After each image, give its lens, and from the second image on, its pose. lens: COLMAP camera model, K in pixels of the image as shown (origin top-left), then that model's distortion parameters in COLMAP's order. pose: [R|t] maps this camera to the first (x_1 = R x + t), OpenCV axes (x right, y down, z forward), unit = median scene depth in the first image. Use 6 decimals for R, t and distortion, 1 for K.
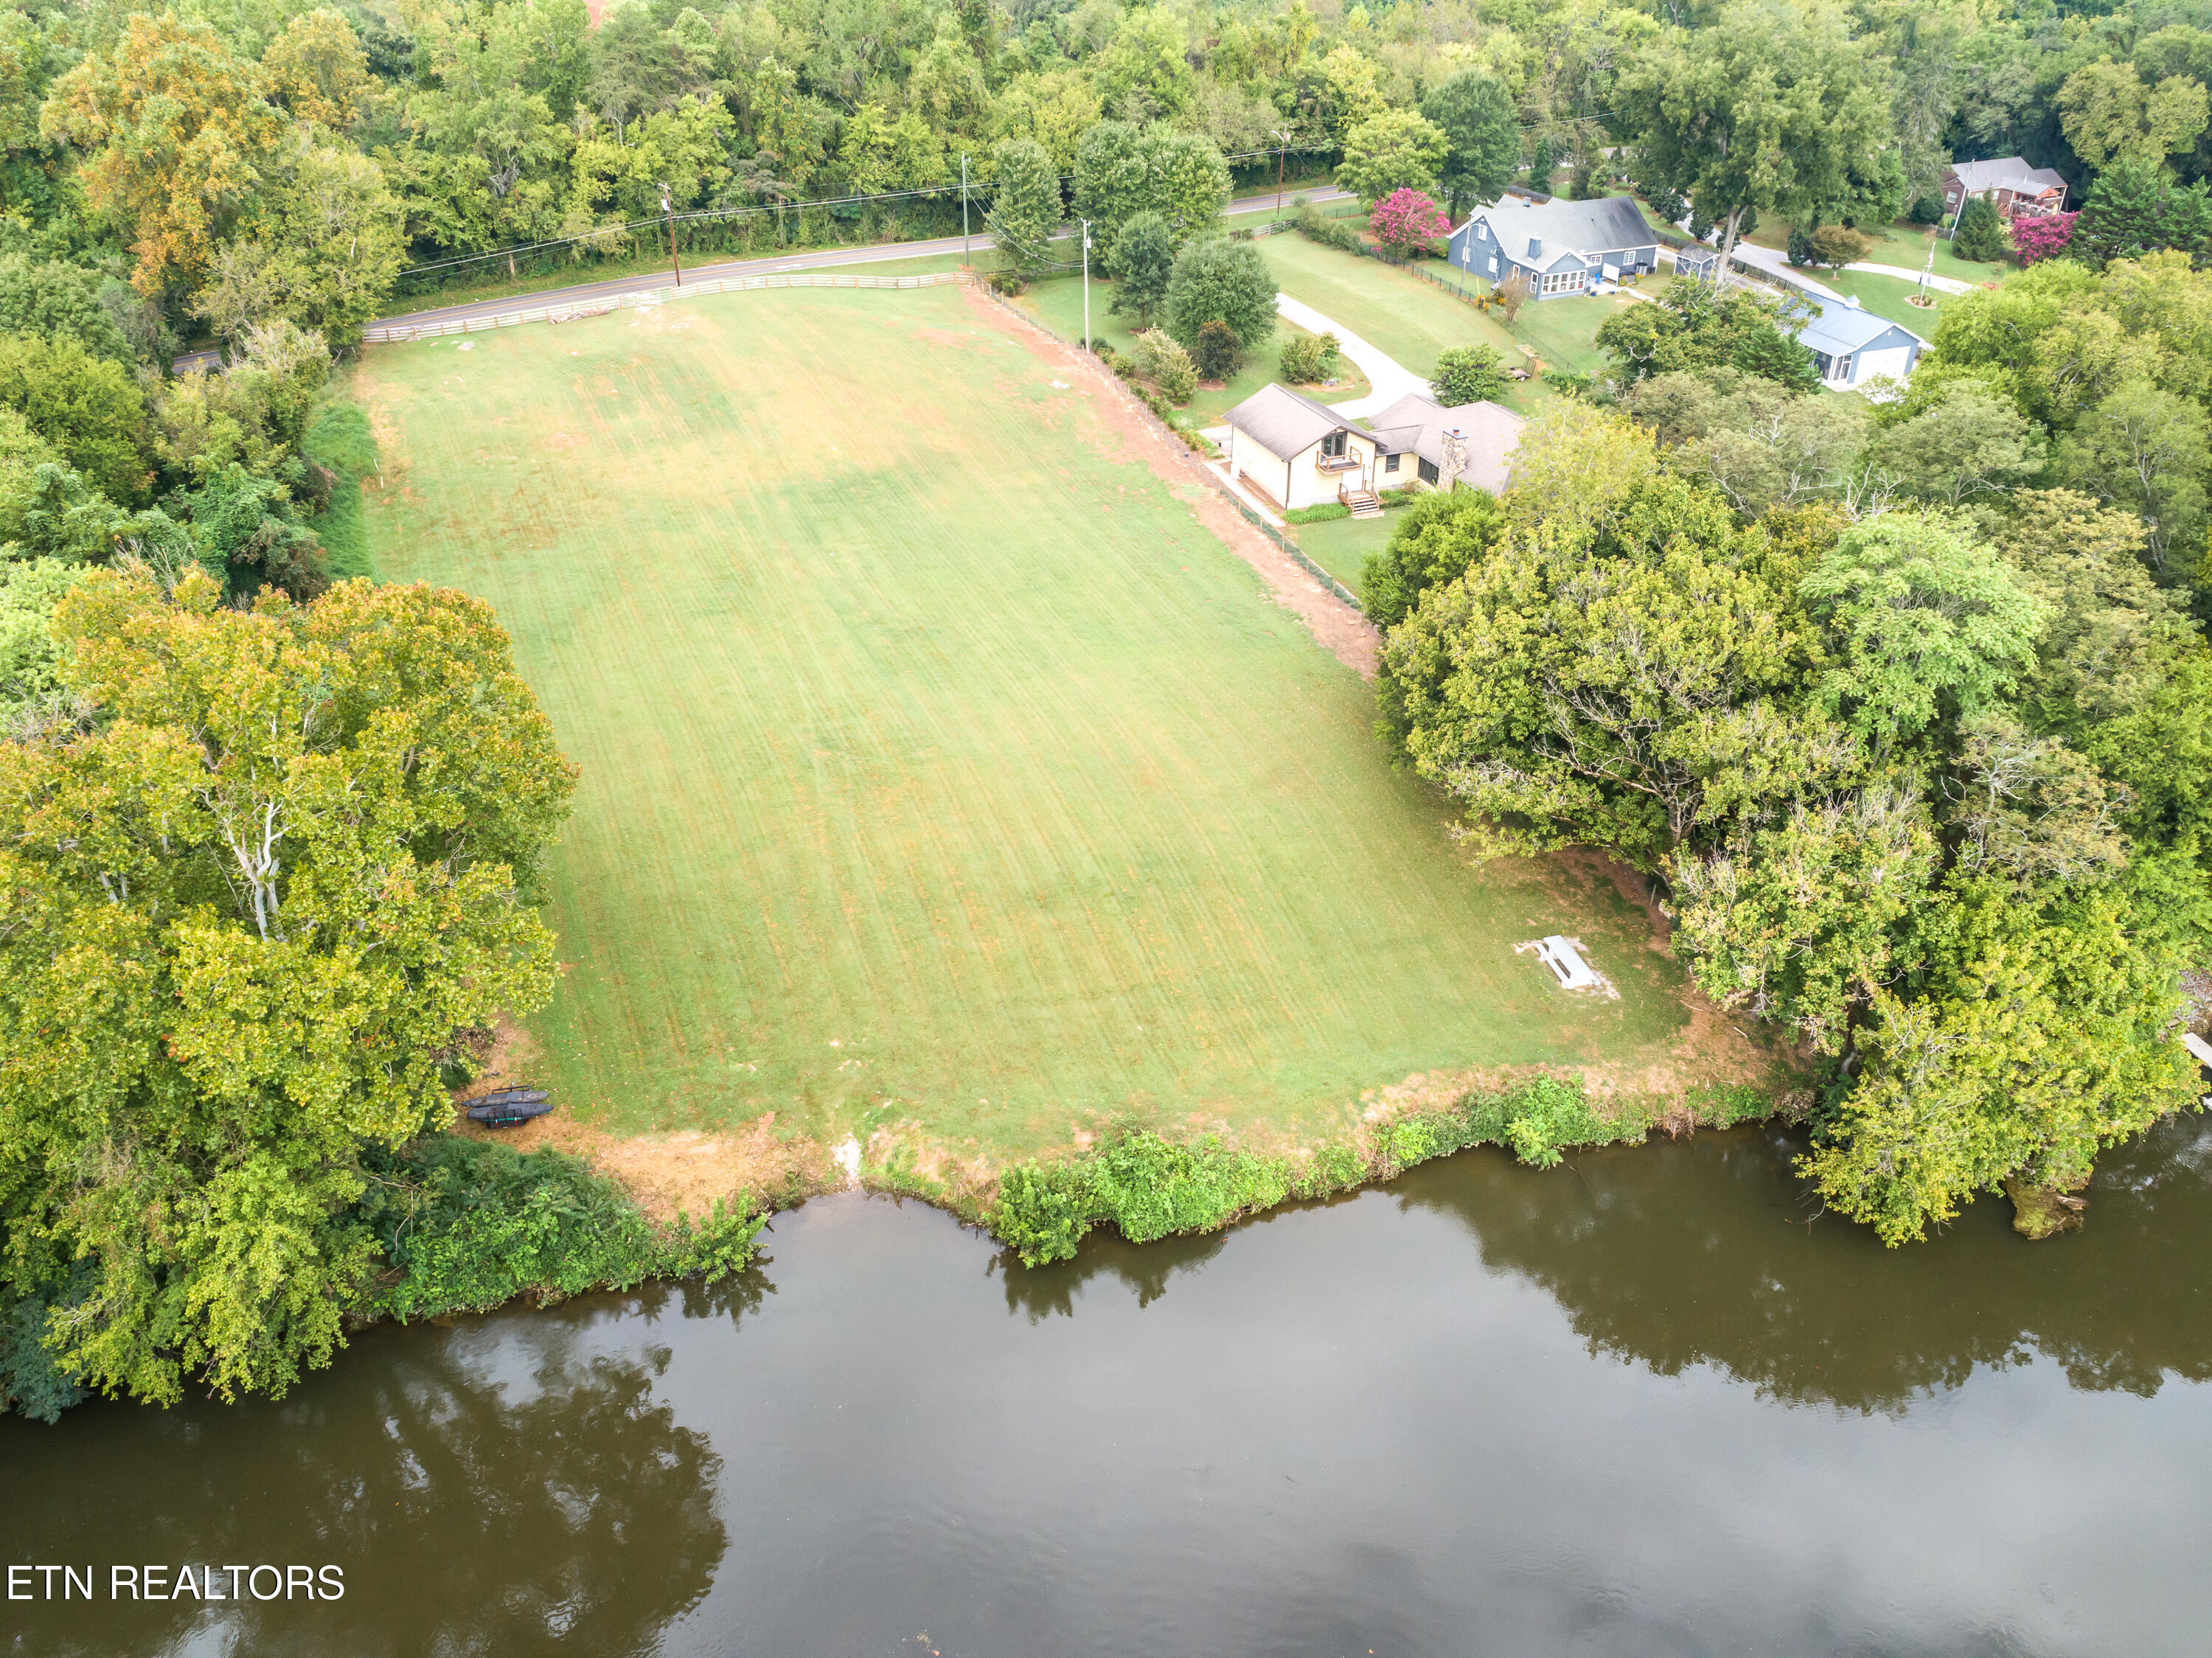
lens RADIAL K [[1663.3, 0, 1118.3], [0, 1663.3, 824.5], [0, 0, 1]] dist [-0.023964, 0.007895]
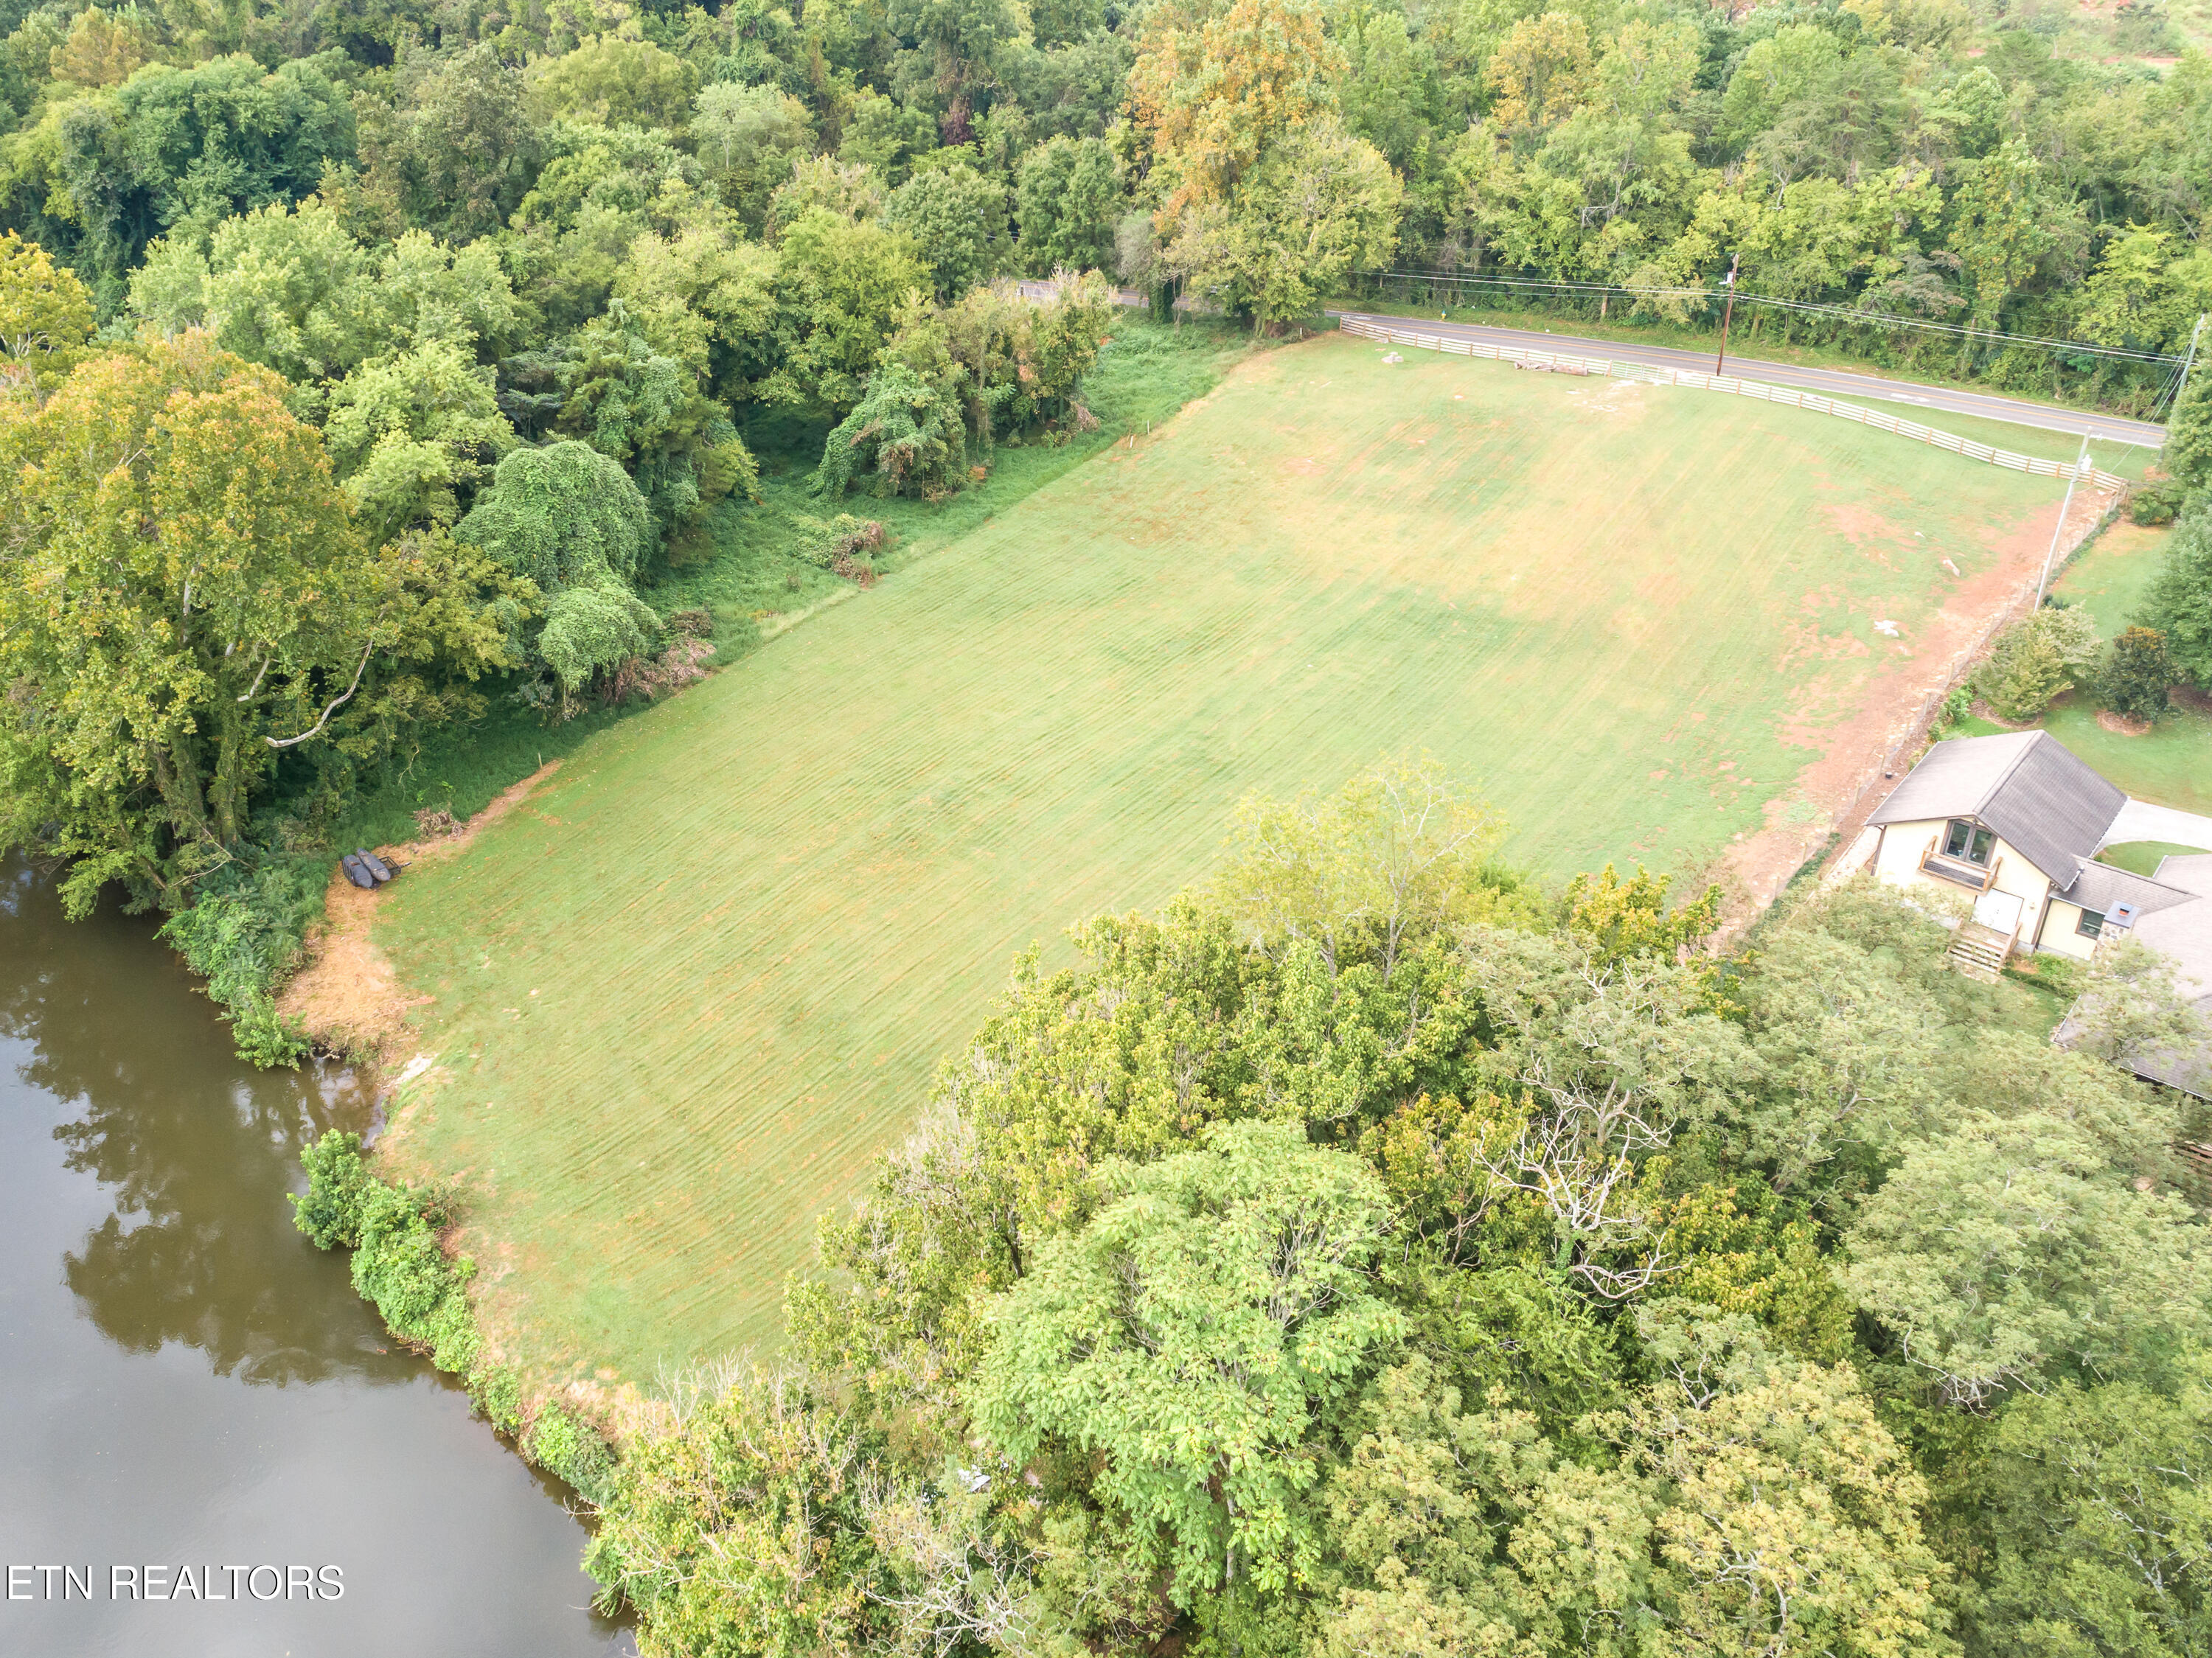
lens RADIAL K [[1869.5, 0, 977.6], [0, 1869.5, 719.3], [0, 0, 1]] dist [-0.022373, 0.010676]
pose [[0.441042, 0.403965, -0.801433, 0.475406], [-0.479023, 0.861099, 0.170426, -0.200222], [0.758959, 0.308740, 0.573289, 0.308144]]
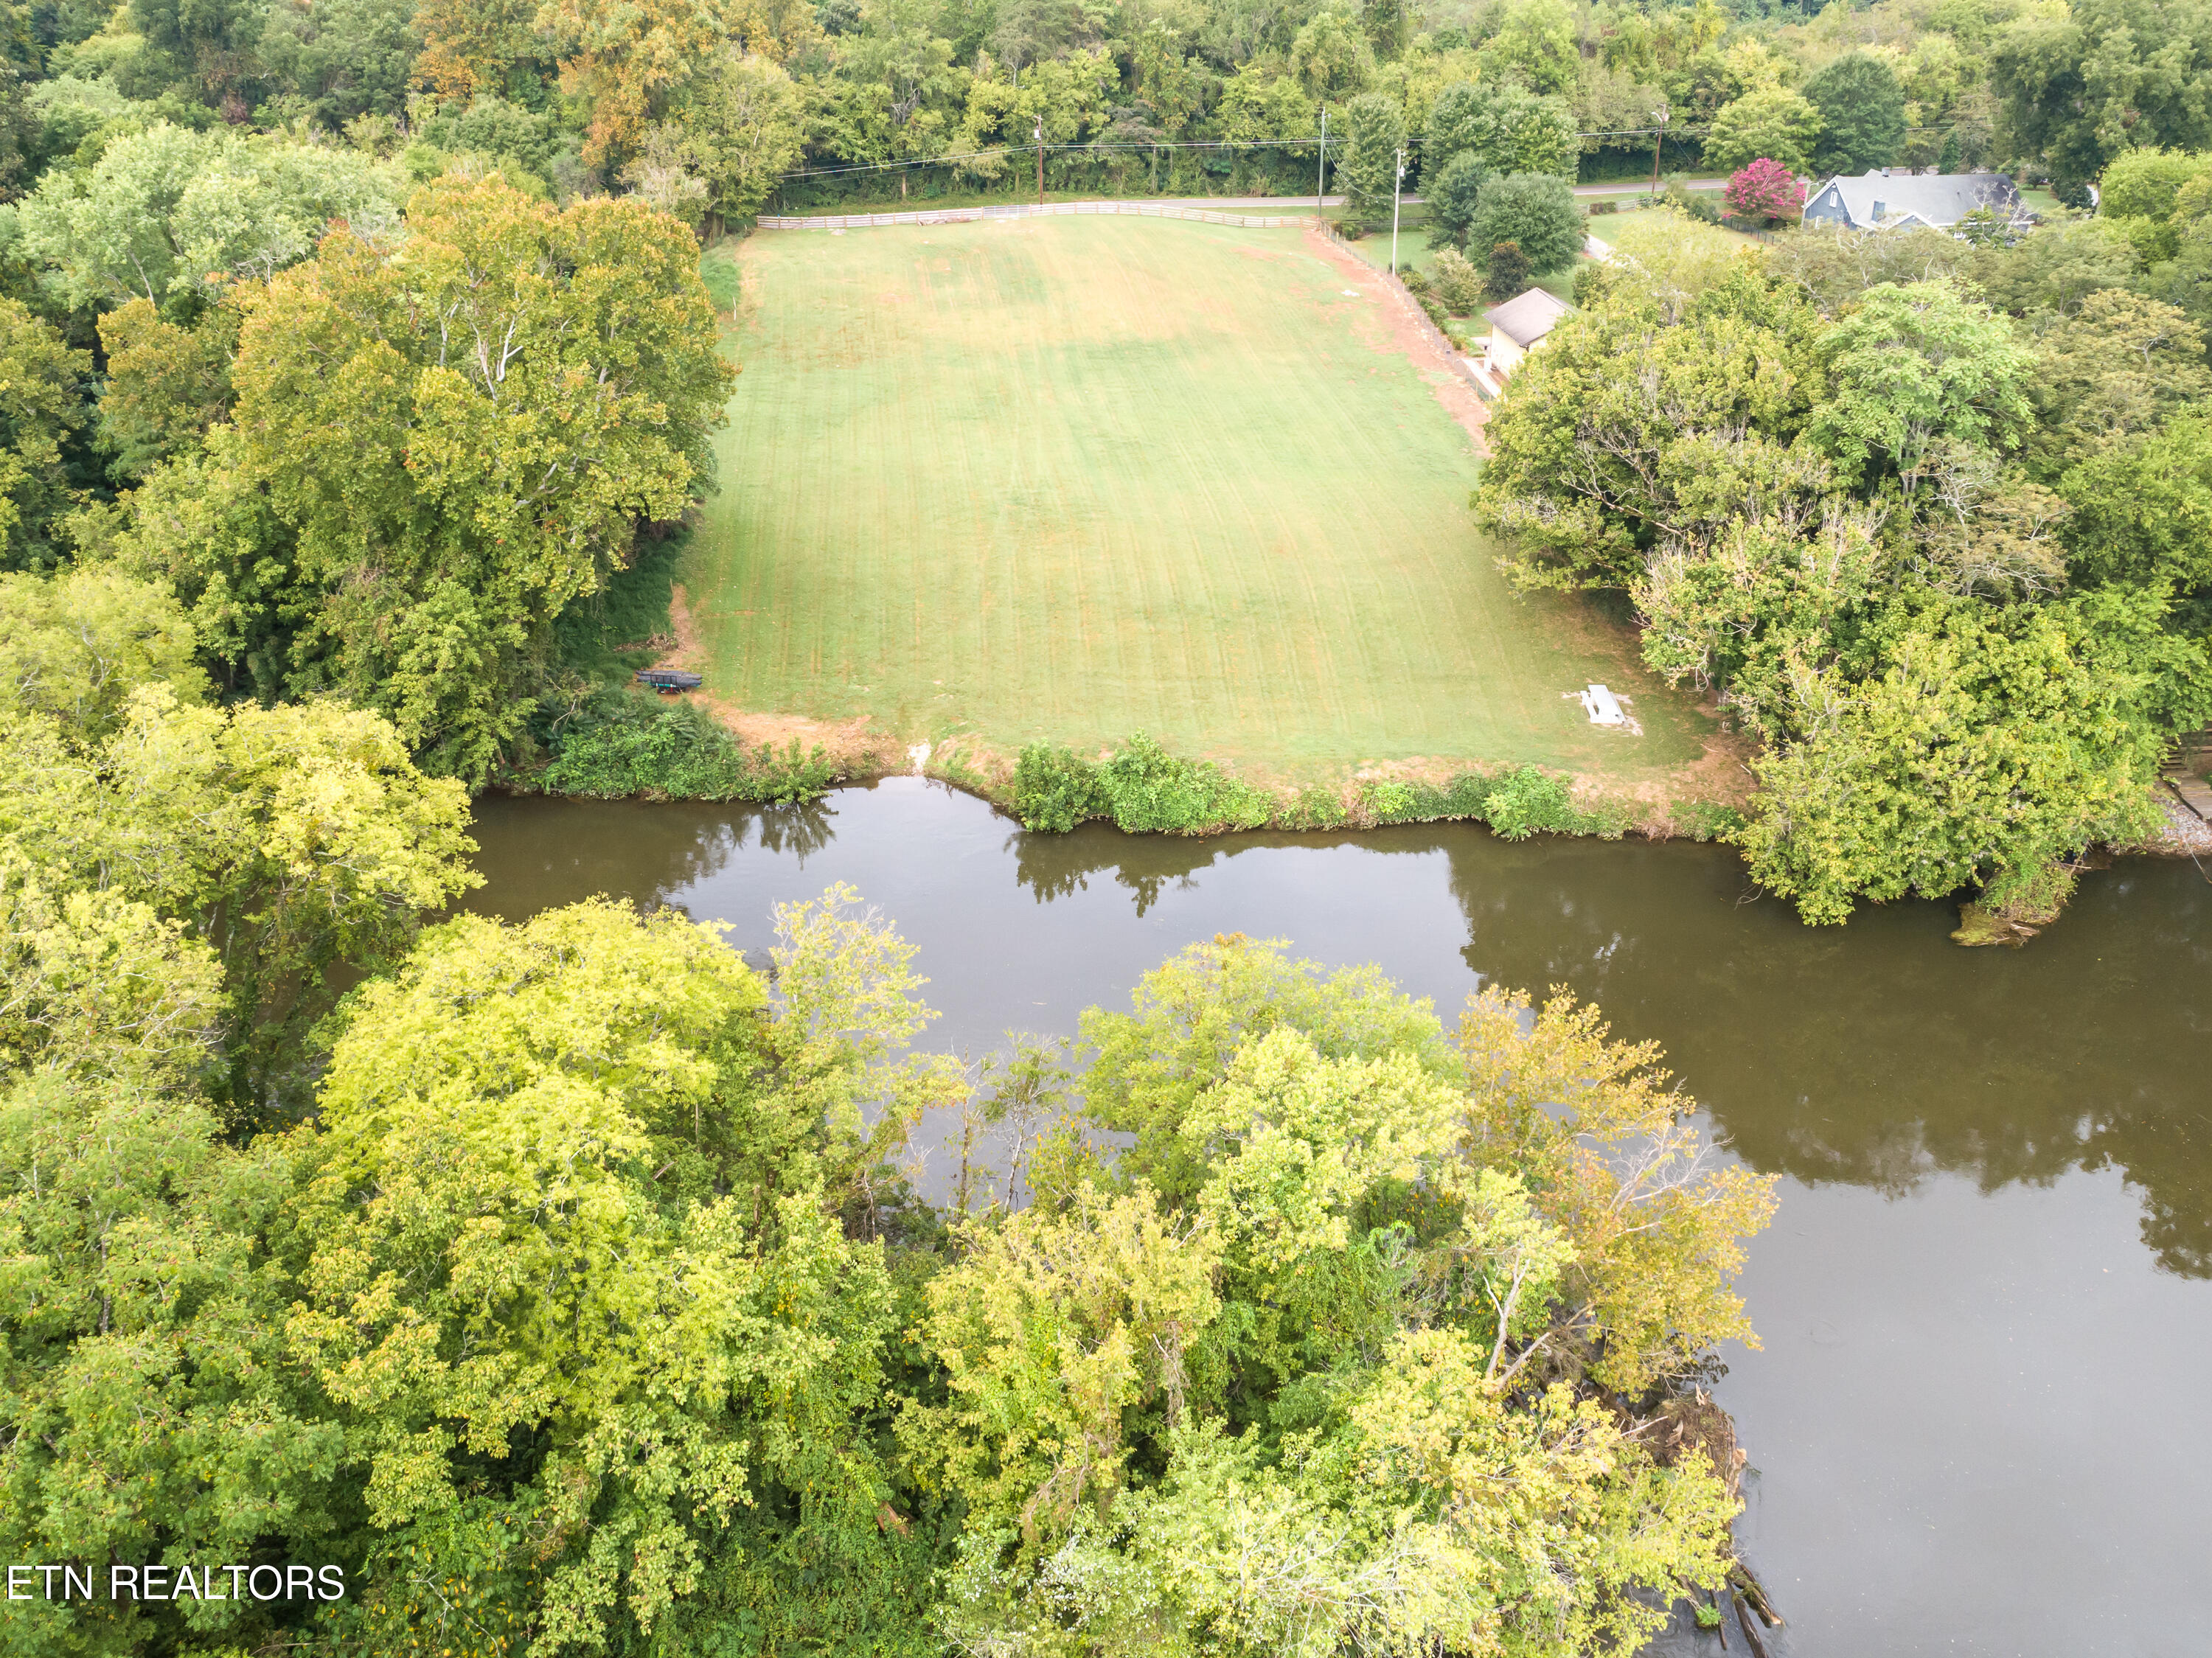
lens RADIAL K [[1879.6, 0, 1118.2], [0, 1879.6, 714.0], [0, 0, 1]] dist [-0.023440, 0.004560]
pose [[0.956929, 0.113590, -0.267178, 0.188674], [-0.150695, 0.980937, -0.122691, 0.181134], [0.248148, 0.157669, 0.955805, -0.144654]]
